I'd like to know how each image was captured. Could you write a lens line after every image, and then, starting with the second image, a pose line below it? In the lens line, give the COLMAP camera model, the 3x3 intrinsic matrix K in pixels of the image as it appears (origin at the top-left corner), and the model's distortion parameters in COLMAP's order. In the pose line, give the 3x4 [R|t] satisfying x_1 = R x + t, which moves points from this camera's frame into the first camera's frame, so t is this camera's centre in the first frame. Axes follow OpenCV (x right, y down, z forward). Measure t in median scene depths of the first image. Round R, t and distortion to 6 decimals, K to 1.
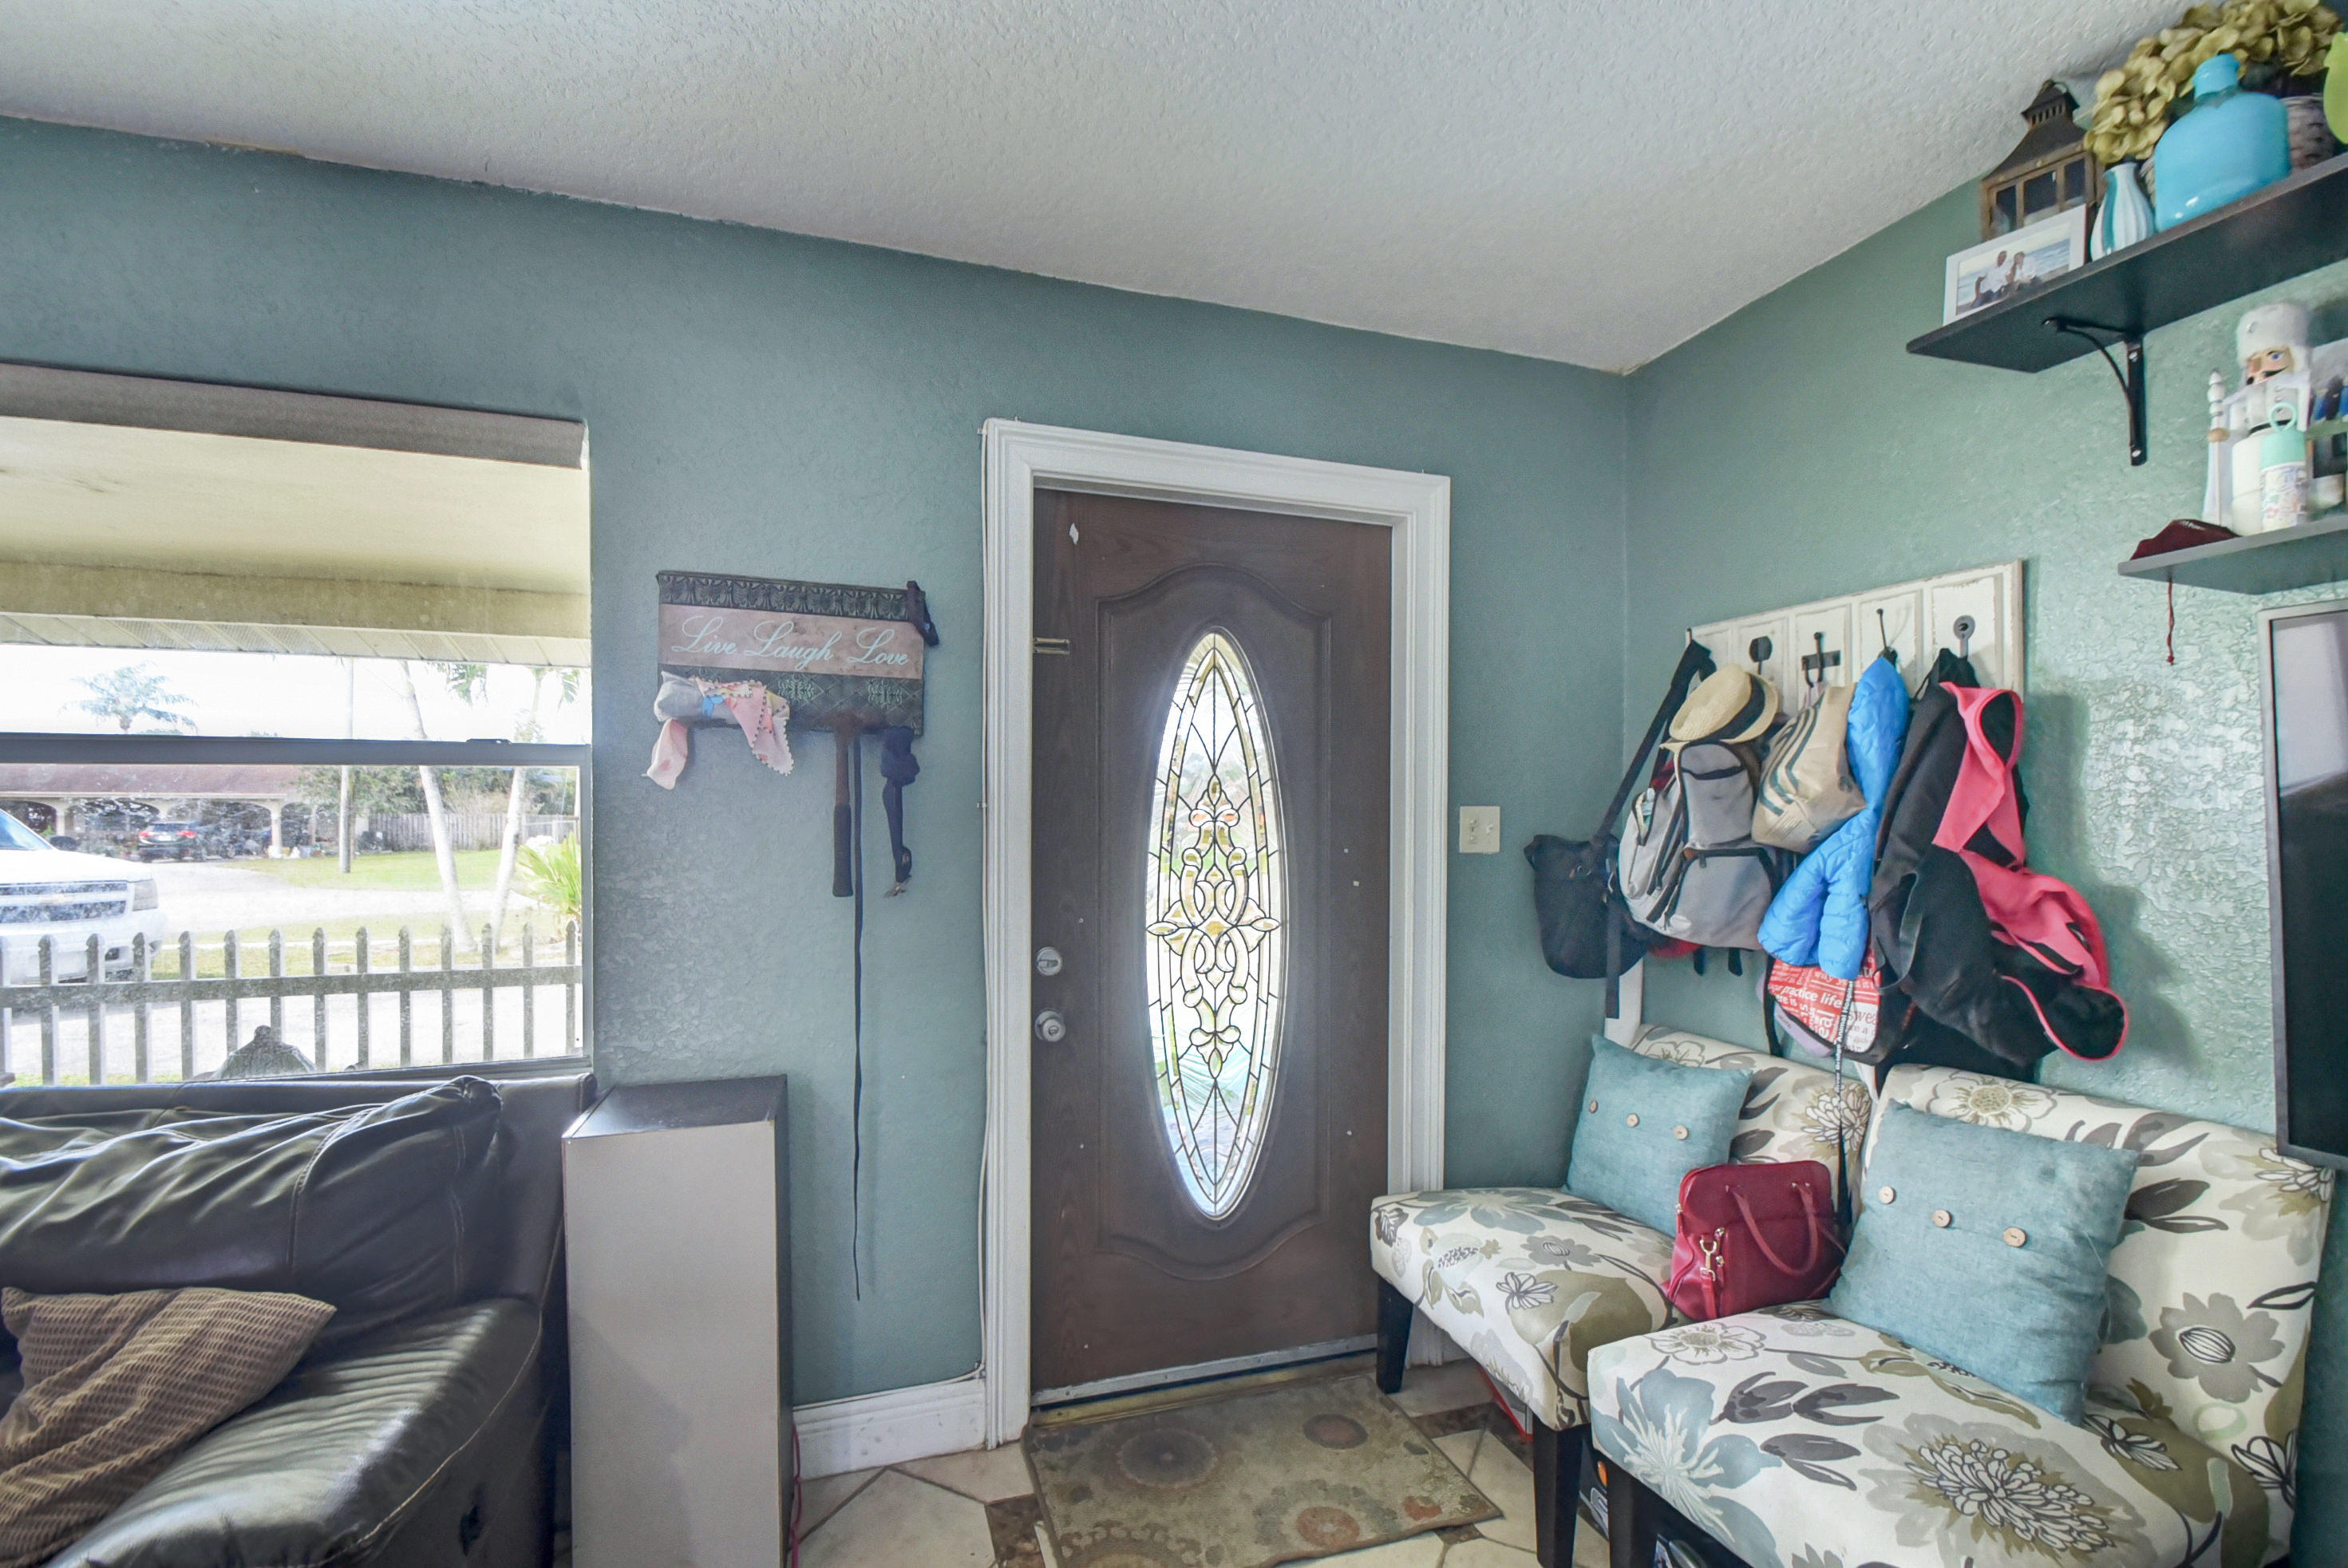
lens RADIAL K [[1035.1, 0, 1163.9], [0, 1035.1, 825.3], [0, 0, 1]] dist [0.000243, -0.004597]
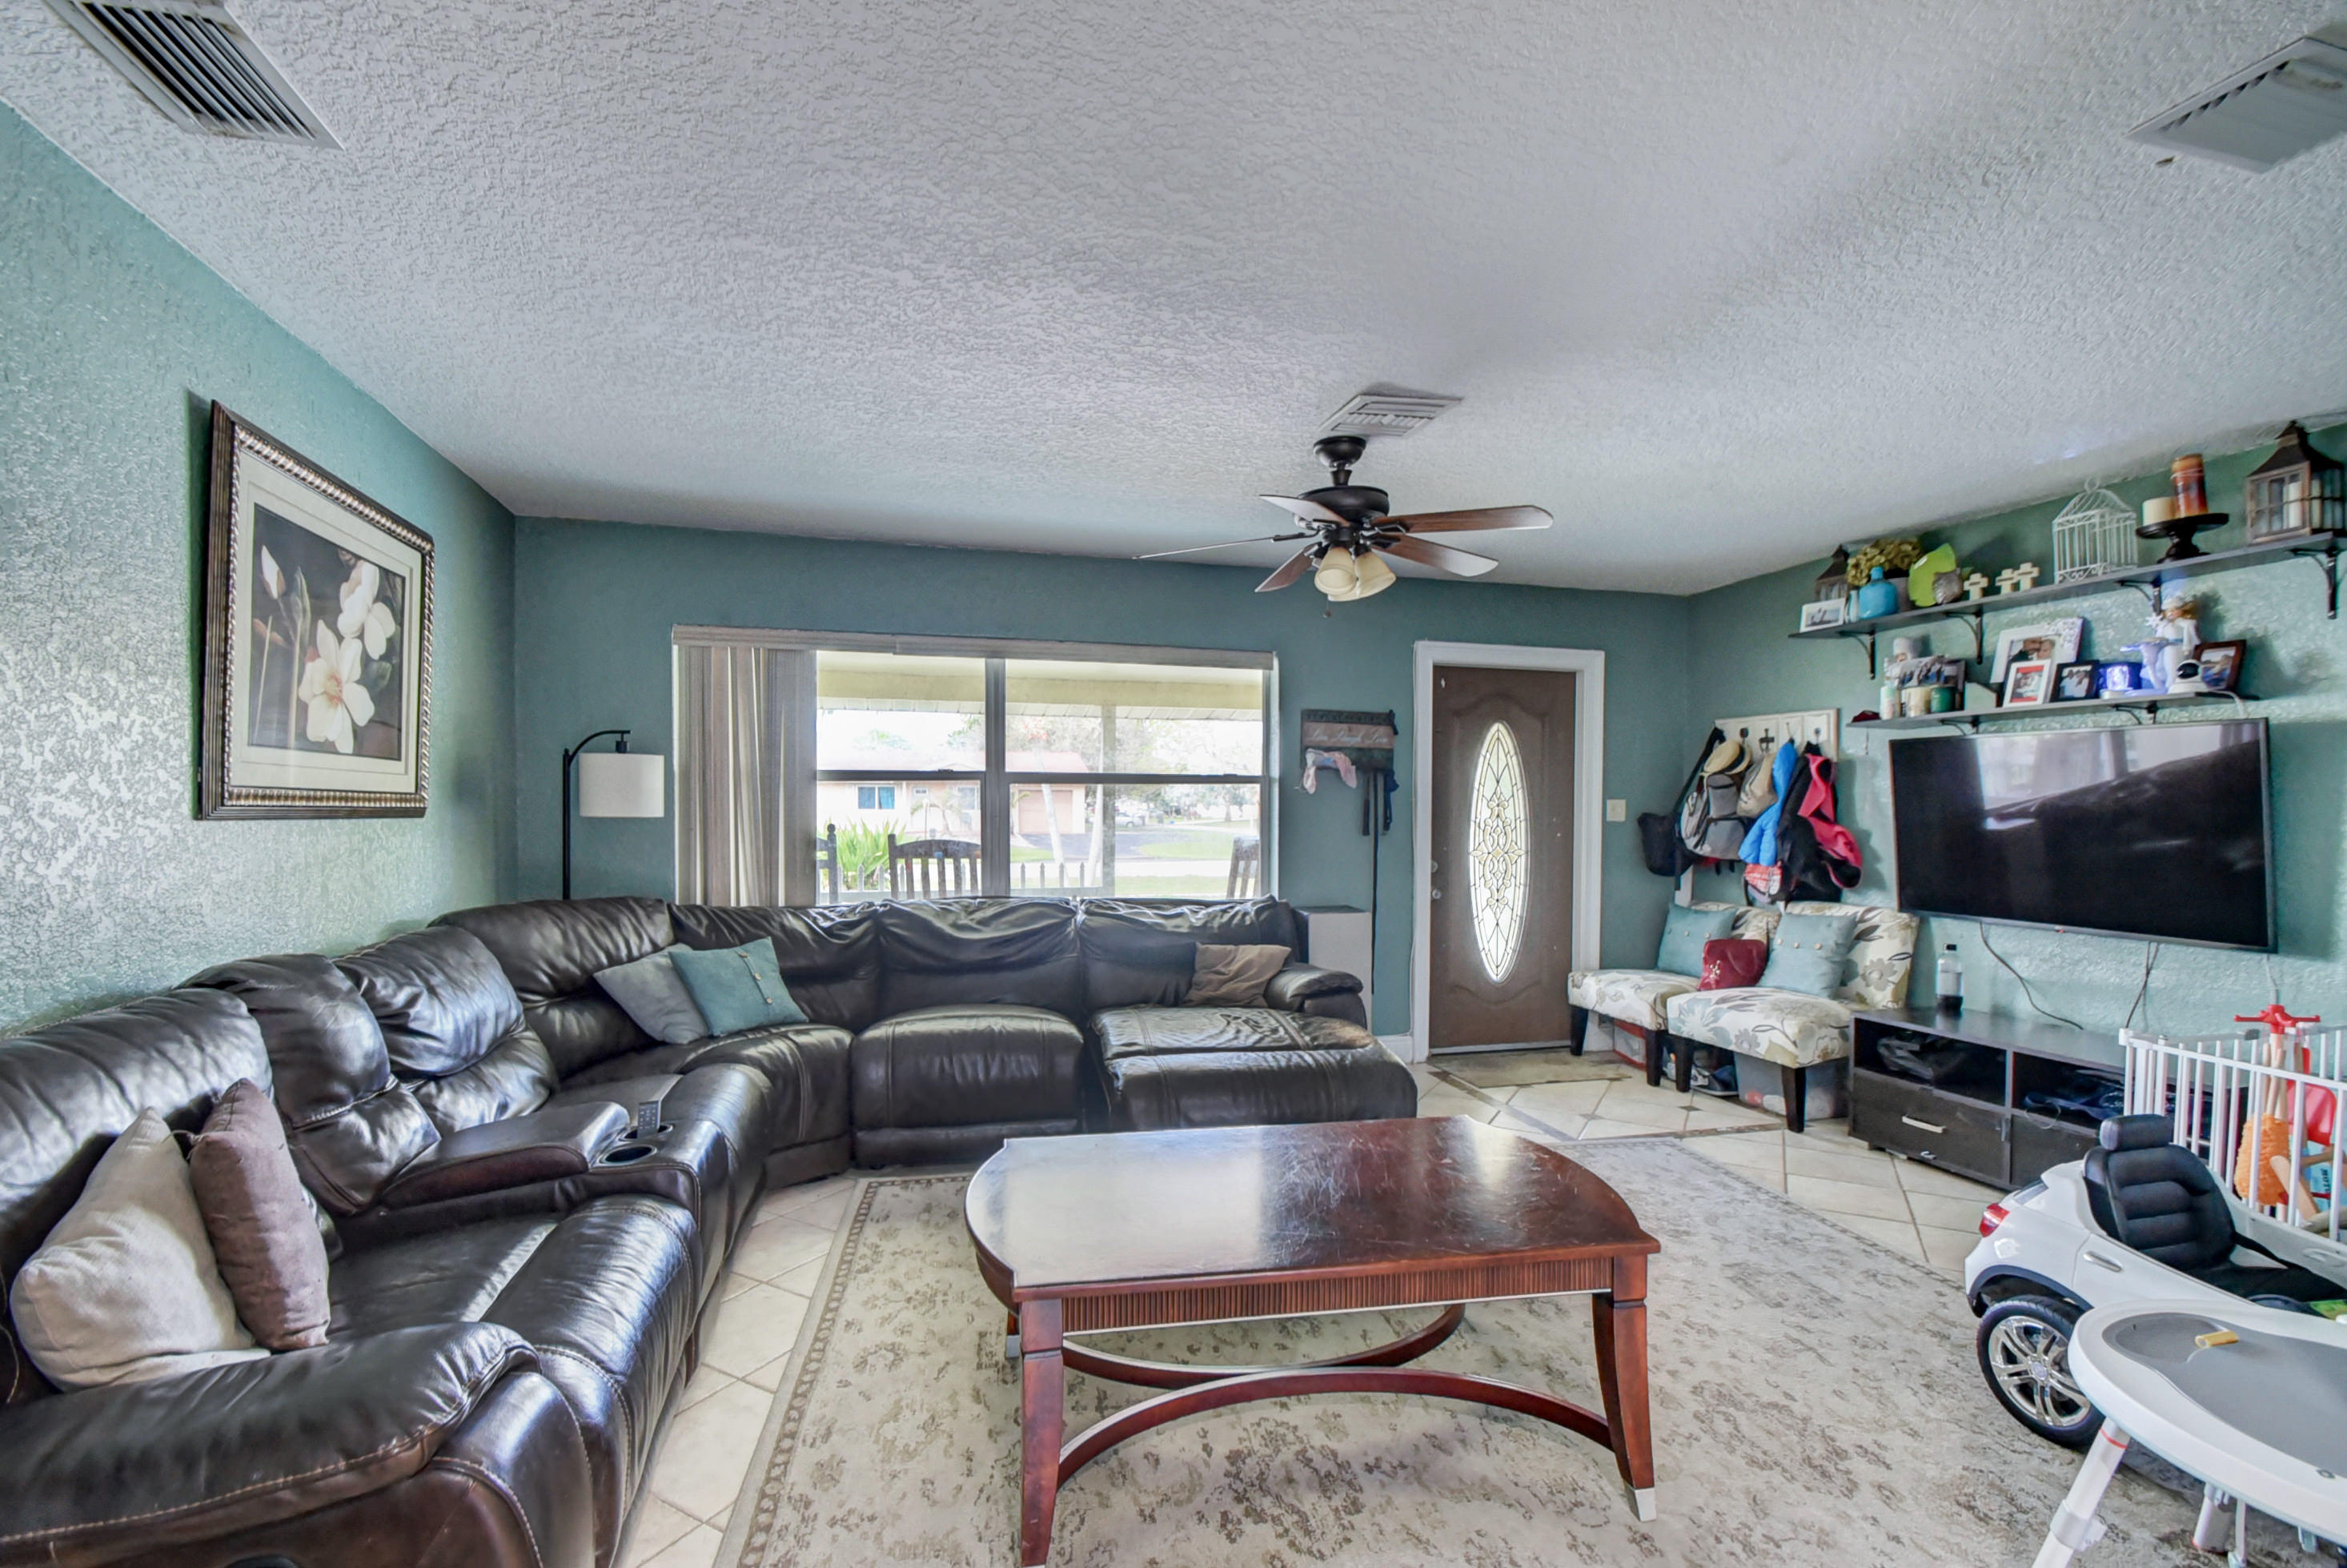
lens RADIAL K [[1078.5, 0, 1166.8], [0, 1078.5, 819.6], [0, 0, 1]] dist [-0.000104, 0.066181]
pose [[0.999136, 0.002061, -0.041517, -0.671439], [-0.001731, 0.999967, 0.007977, 0.009137], [0.041532, -0.007898, 0.999106, -1.615743]]
